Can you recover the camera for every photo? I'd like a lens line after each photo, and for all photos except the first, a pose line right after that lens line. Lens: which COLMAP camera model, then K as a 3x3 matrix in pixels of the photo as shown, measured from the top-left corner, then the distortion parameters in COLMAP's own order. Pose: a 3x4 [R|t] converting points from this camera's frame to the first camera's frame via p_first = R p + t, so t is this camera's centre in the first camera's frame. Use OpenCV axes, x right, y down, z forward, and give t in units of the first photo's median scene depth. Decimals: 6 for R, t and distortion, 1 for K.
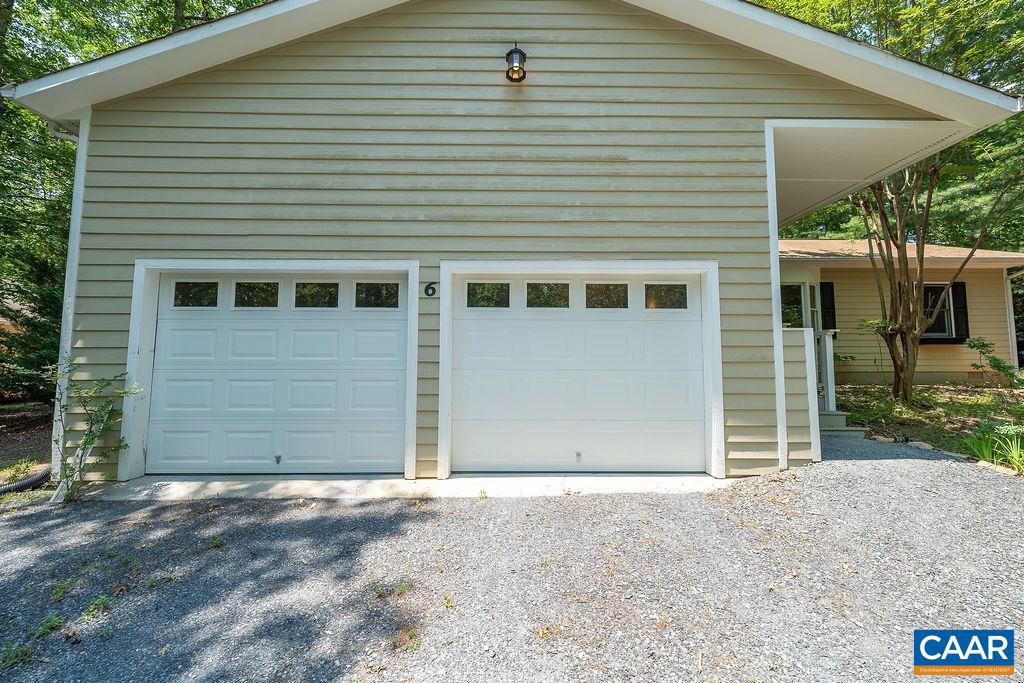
lens RADIAL K [[397.0, 0, 516.1], [0, 397.0, 339.6], [0, 0, 1]] dist [-0.000065, 0.000133]
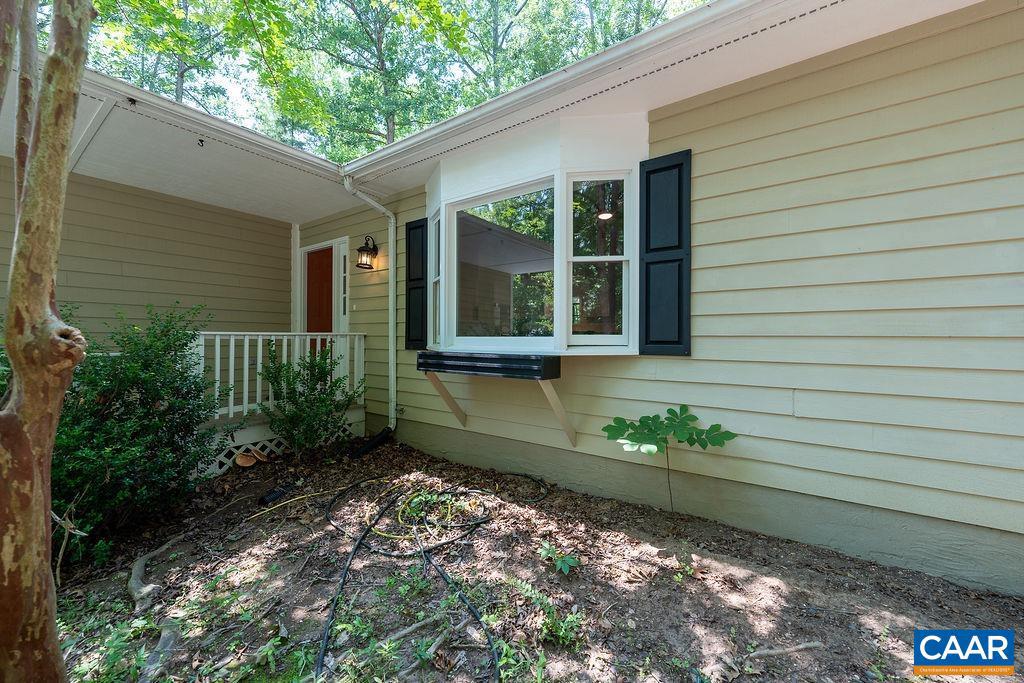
lens RADIAL K [[397.0, 0, 512.1], [0, 397.0, 348.6], [0, 0, 1]] dist [-0.000065, 0.000133]
pose [[0.806686, 0.015224, -0.590784, 2.103154], [0.028442, 0.997510, 0.064541, -0.068654], [0.590296, -0.068867, 0.804244, 1.697731]]
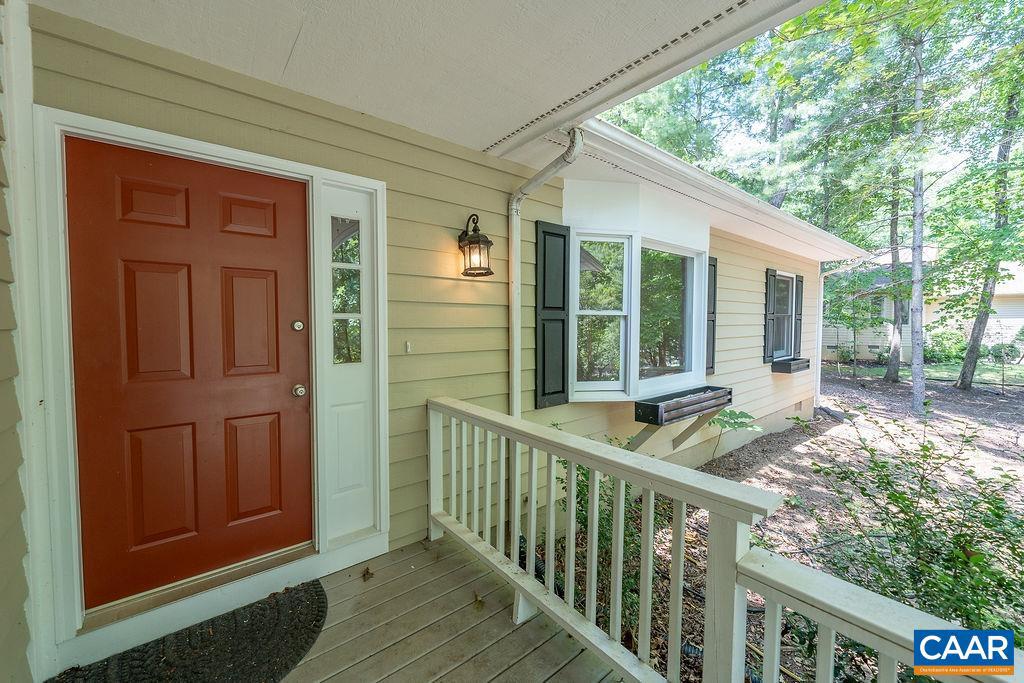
lens RADIAL K [[397.0, 0, 511.1], [0, 397.0, 336.9], [0, 0, 1]] dist [-0.000065, 0.000133]
pose [[0.782251, -0.026348, 0.622406, 0.715466], [-0.042637, 0.994498, 0.095686, -0.205037], [-0.621503, -0.101388, 0.776823, 1.866273]]
